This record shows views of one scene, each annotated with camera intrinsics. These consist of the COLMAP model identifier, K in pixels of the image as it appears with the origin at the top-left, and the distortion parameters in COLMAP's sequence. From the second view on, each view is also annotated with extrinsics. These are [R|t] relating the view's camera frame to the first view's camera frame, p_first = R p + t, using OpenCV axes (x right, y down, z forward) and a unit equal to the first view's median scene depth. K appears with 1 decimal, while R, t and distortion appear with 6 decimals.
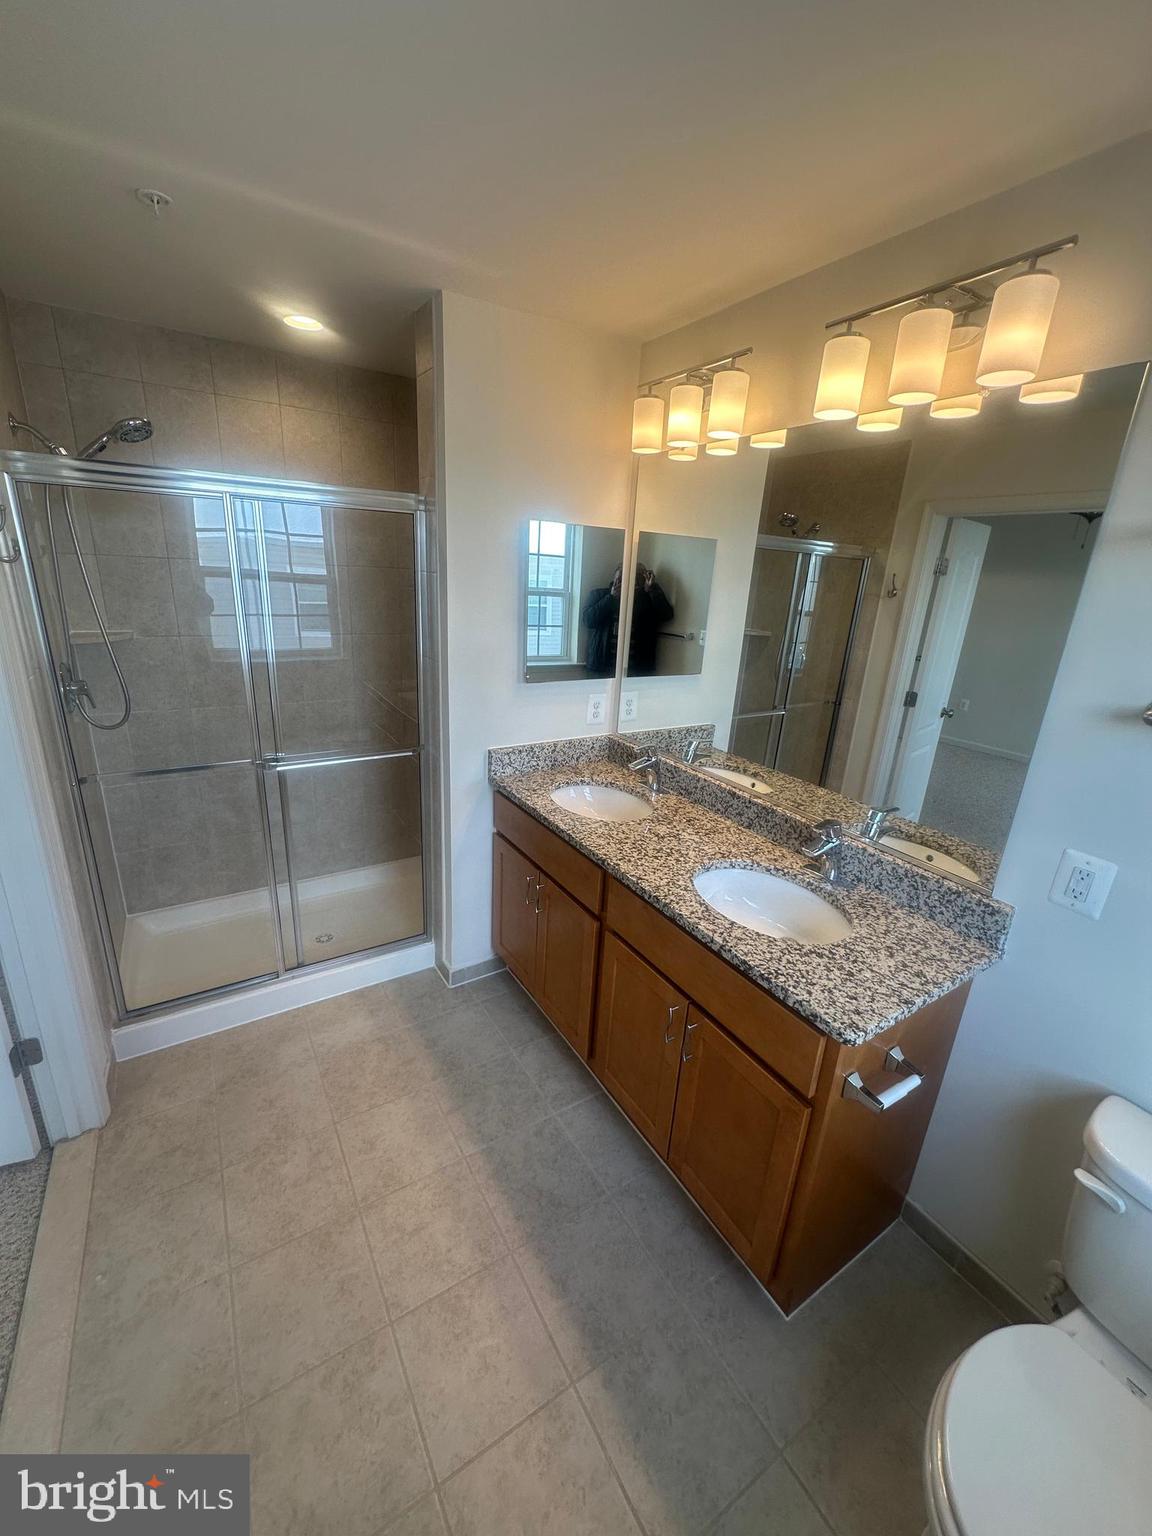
lens RADIAL K [[596.3, 0, 573.1], [0, 596.3, 763.1], [0, 0, 1]] dist [-0.000354, 0.000172]
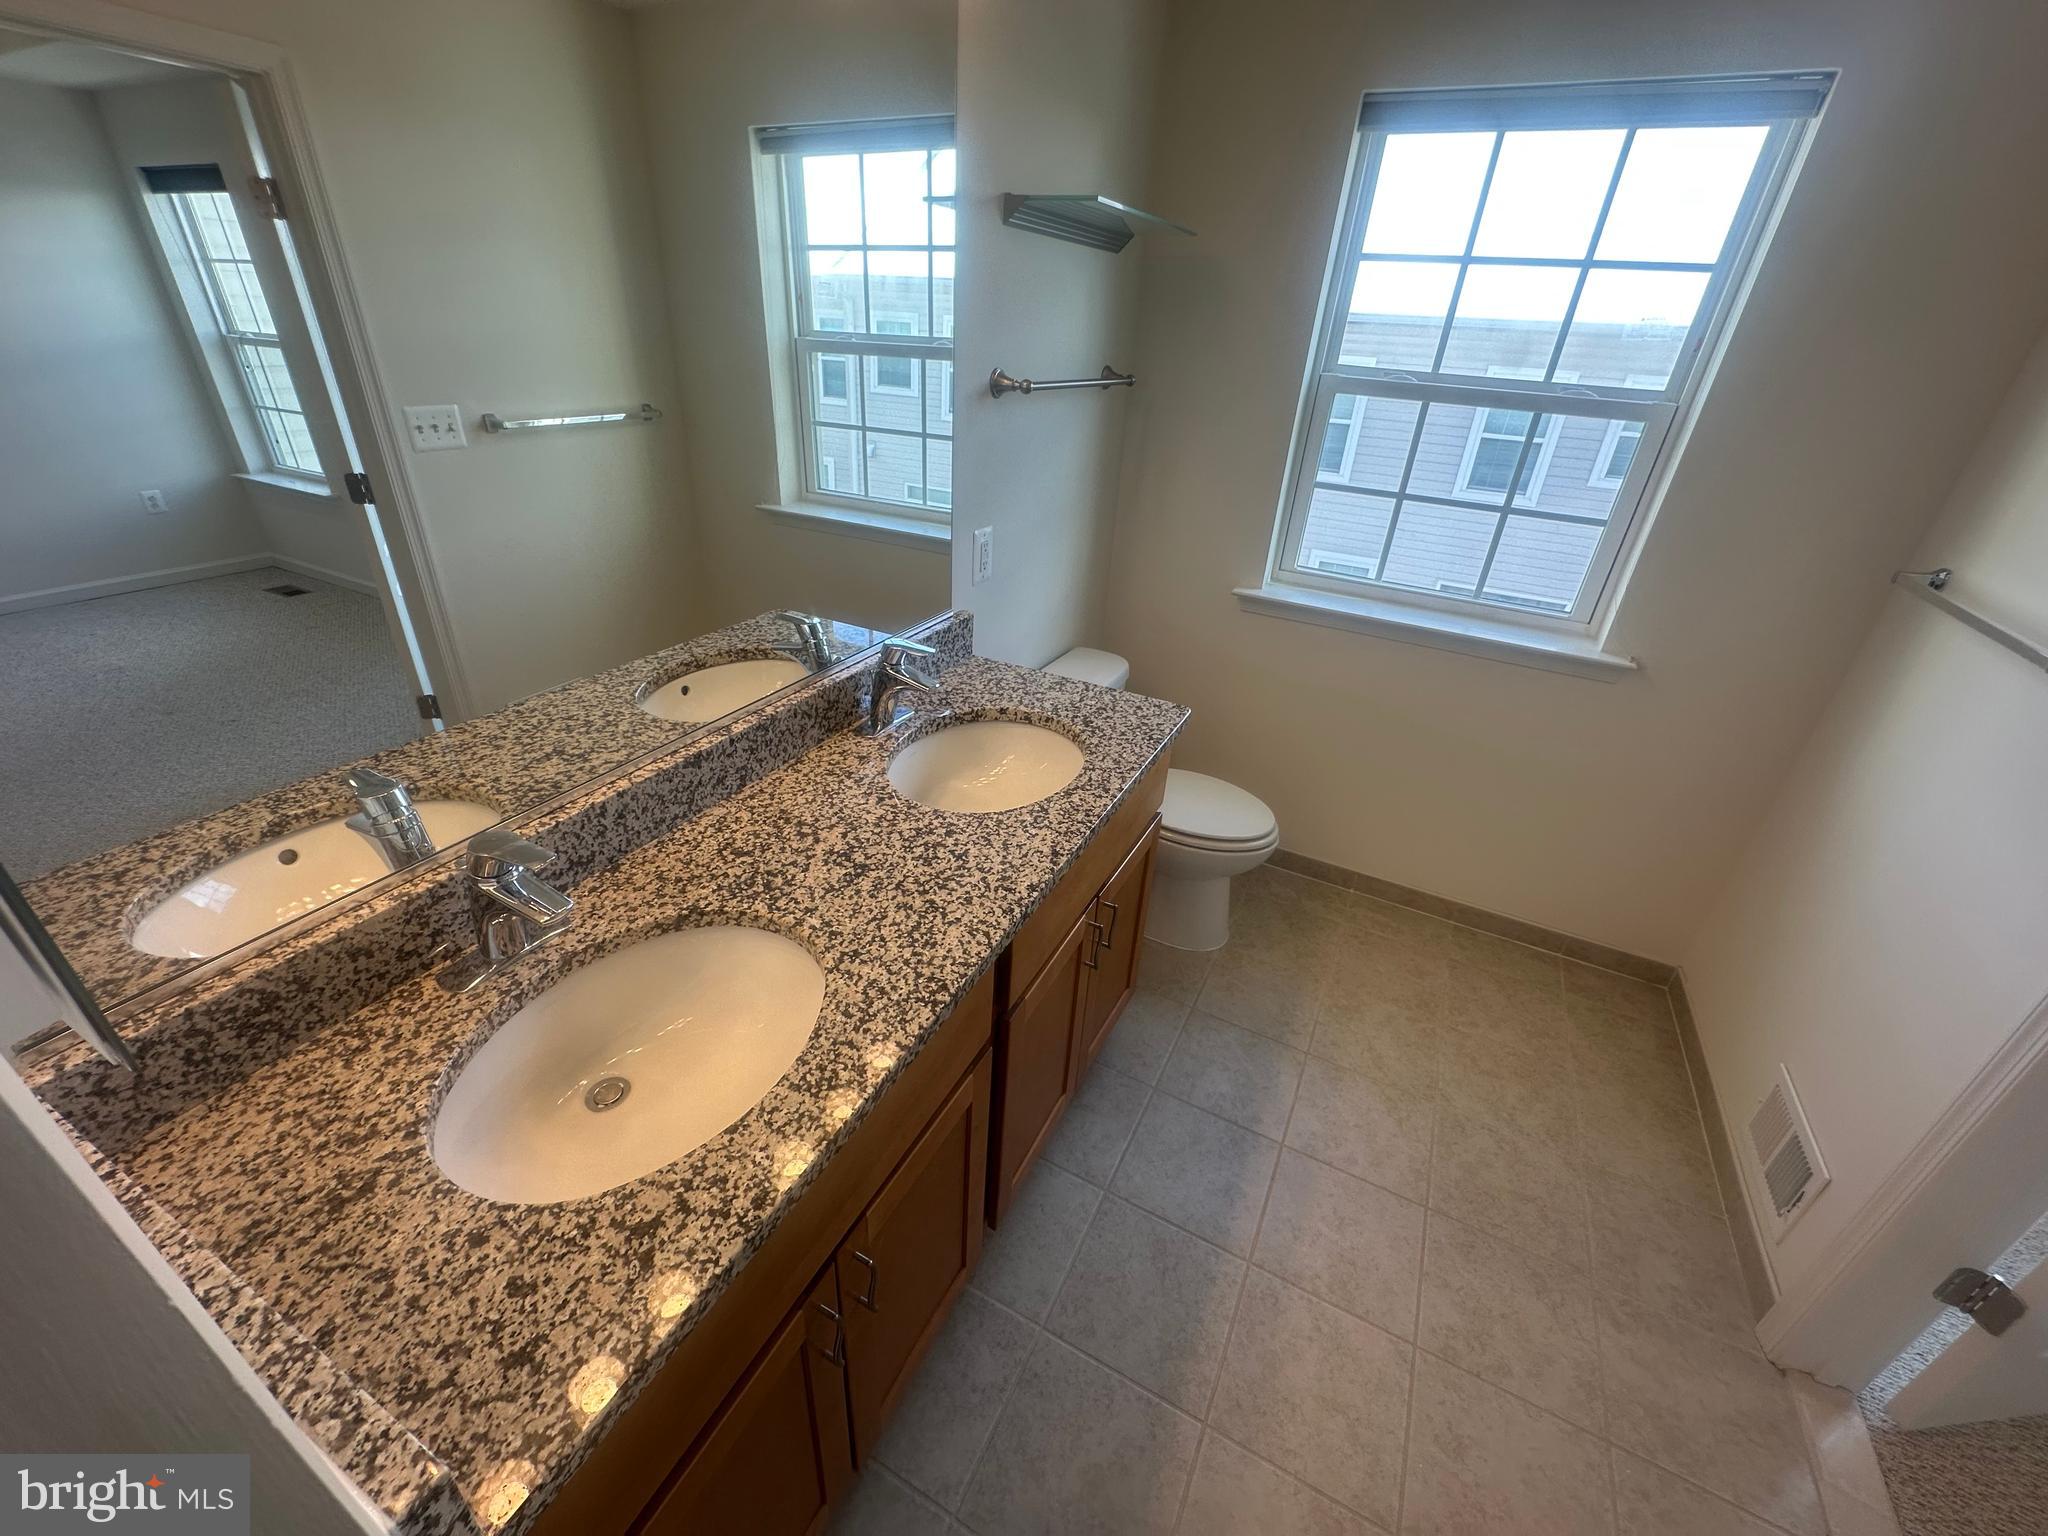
lens RADIAL K [[814.5, 0, 1023.1], [0, 814.5, 768.3], [0, 0, 1]] dist [-0.002117, 0.000315]
pose [[-0.501496, -0.484748, 0.716604, -0.345269], [0.193690, 0.744360, 0.639072, -0.327789], [-0.843200, 0.459291, -0.279403, 1.073465]]
